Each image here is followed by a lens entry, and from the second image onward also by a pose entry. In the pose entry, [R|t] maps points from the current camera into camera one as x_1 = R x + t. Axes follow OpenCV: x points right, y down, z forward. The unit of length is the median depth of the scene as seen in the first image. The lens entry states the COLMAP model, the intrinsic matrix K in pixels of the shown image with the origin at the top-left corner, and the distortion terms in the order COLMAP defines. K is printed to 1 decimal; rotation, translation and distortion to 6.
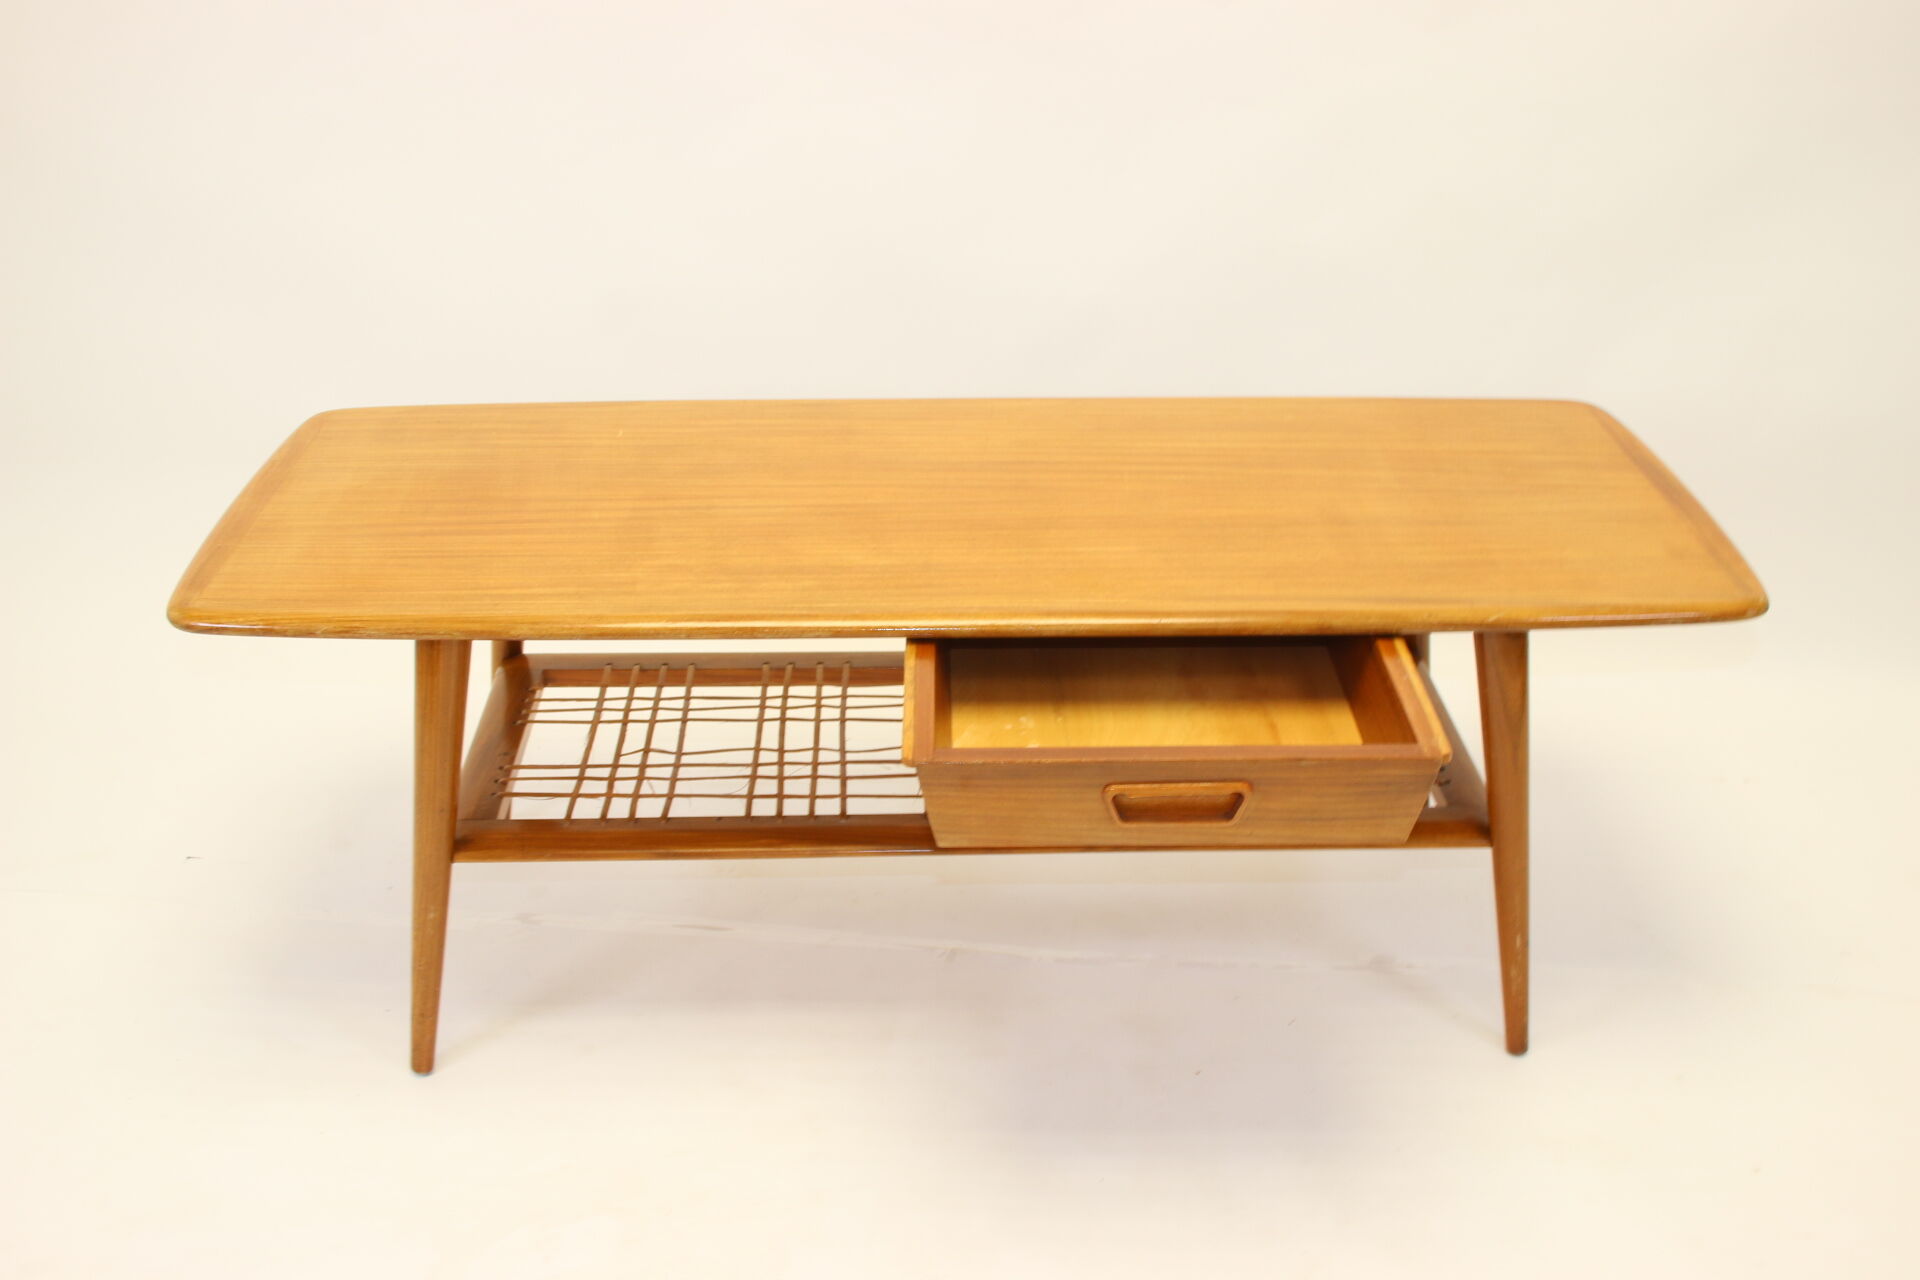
lens RADIAL K [[2084.6, 0, 960.0], [0, 2084.6, 640.0], [0, 0, 1]] dist [-0.128826, 0.256622]
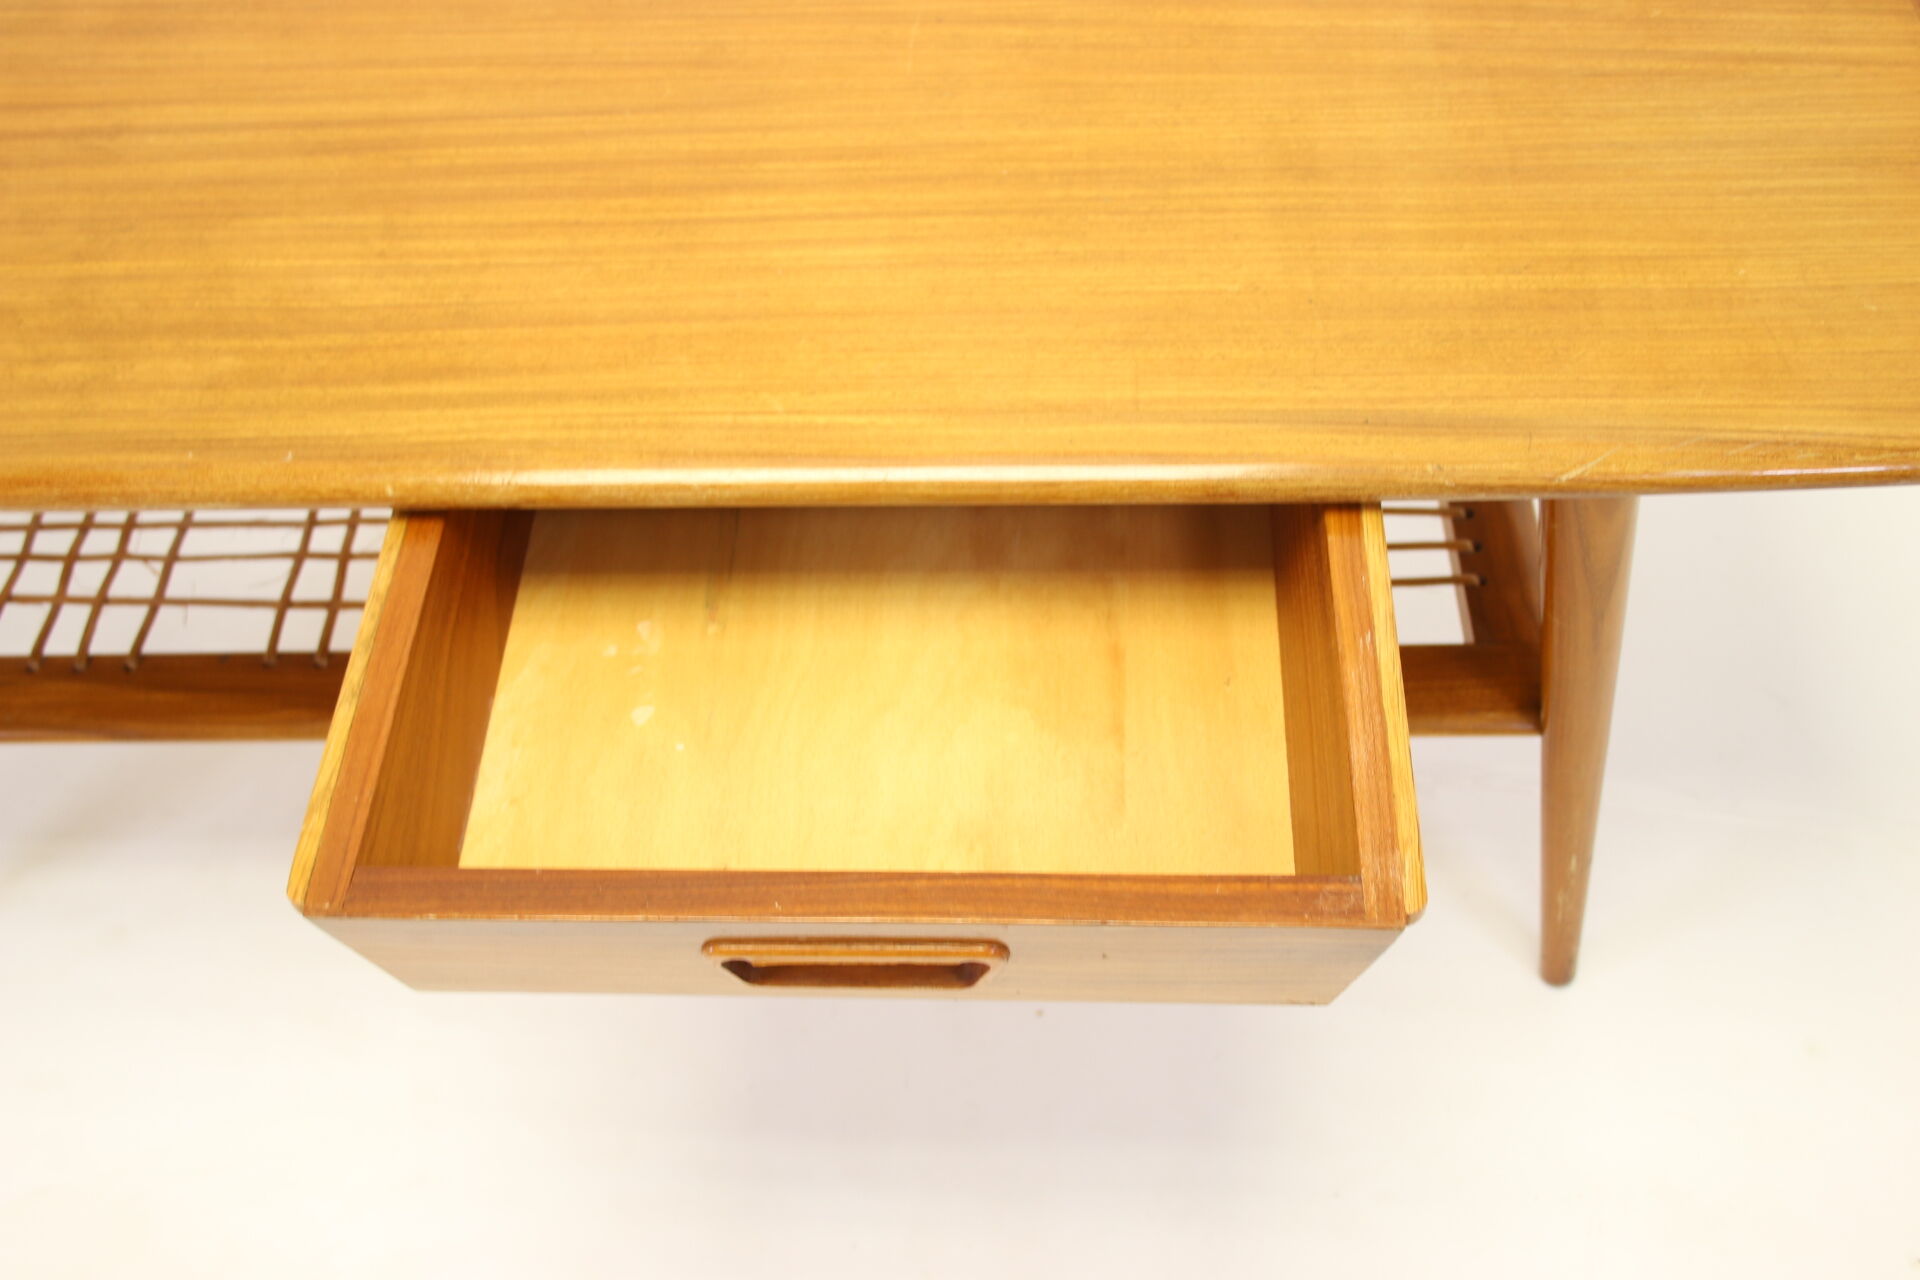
lens RADIAL K [[2084.6, 0, 960.0], [0, 2084.6, 640.0], [0, 0, 1]] dist [-0.128826, 0.256622]
pose [[0.998373, 0.012246, -0.055696, 0.128571], [0.011956, 0.910018, 0.414396, -0.162098], [0.055759, -0.414387, 0.908391, 0.484494]]
